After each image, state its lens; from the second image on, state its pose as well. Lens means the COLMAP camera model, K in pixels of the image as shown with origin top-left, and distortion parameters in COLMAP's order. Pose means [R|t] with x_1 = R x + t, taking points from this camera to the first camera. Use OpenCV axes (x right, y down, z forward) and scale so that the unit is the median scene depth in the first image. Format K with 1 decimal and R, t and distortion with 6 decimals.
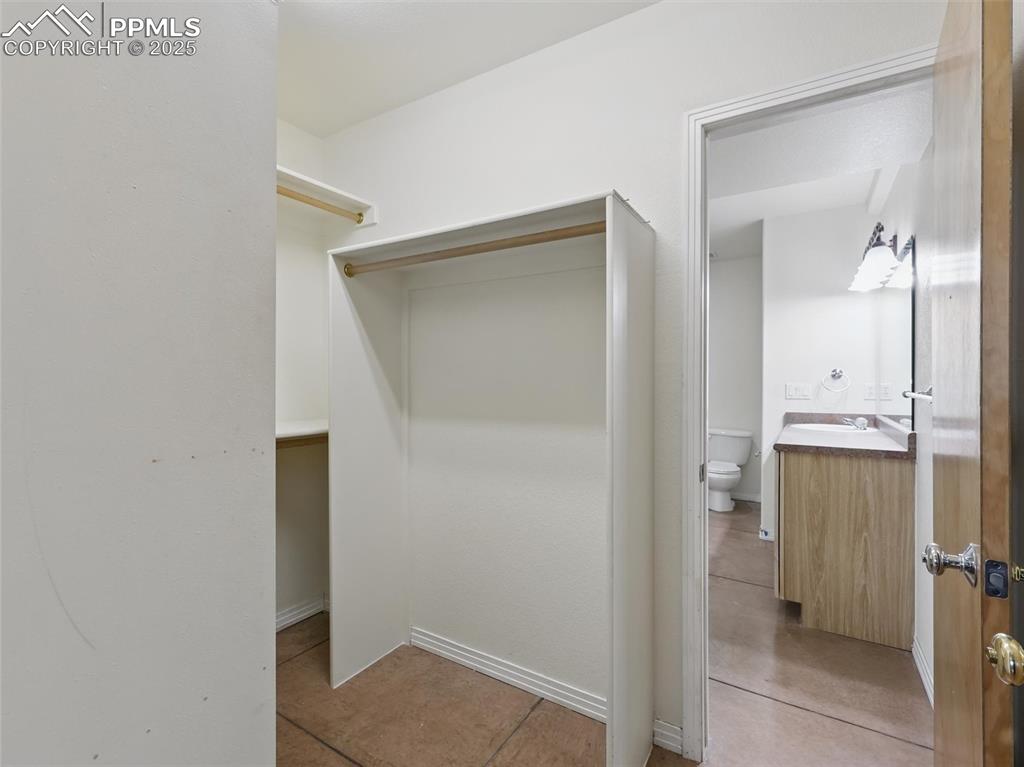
lens RADIAL K [[468.6, 0, 513.6], [0, 468.6, 384.7], [0, 0, 1]] dist [0.004625, -0.000887]
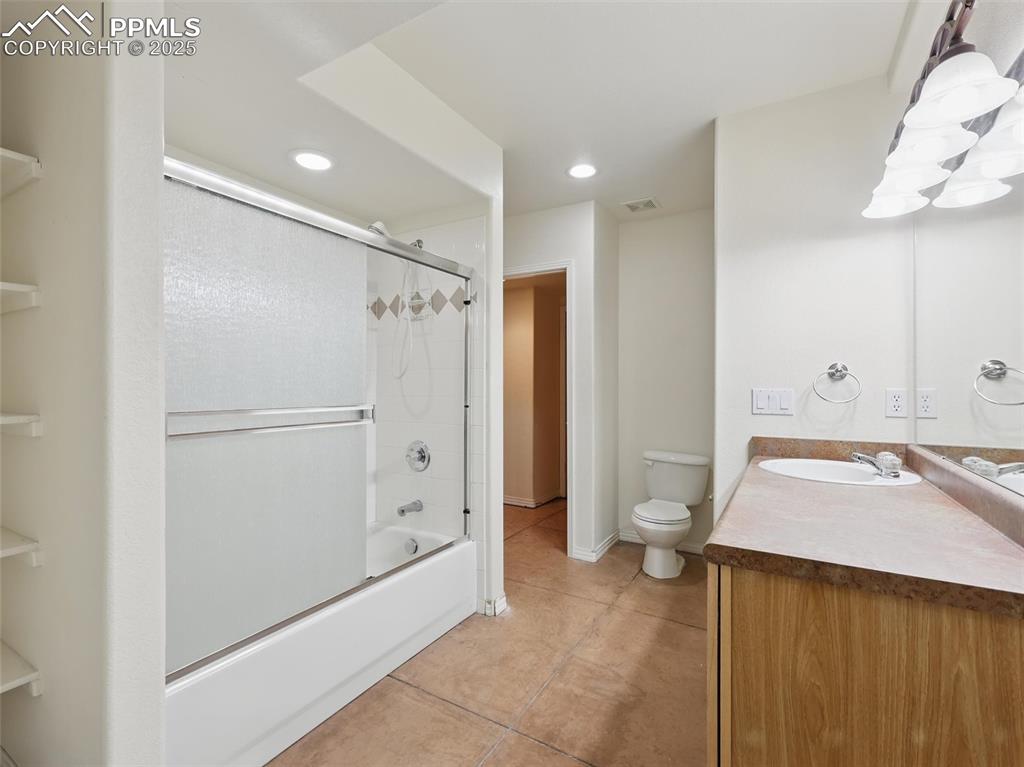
lens RADIAL K [[468.6, 0, 511.9], [0, 468.6, 382.7], [0, 0, 1]] dist [0.004625, -0.000887]
pose [[0.999567, 0.003677, 0.029189, 0.288089], [-0.003333, 0.999924, -0.011831, -0.001098], [-0.029230, 0.011729, 0.999504, 0.461925]]
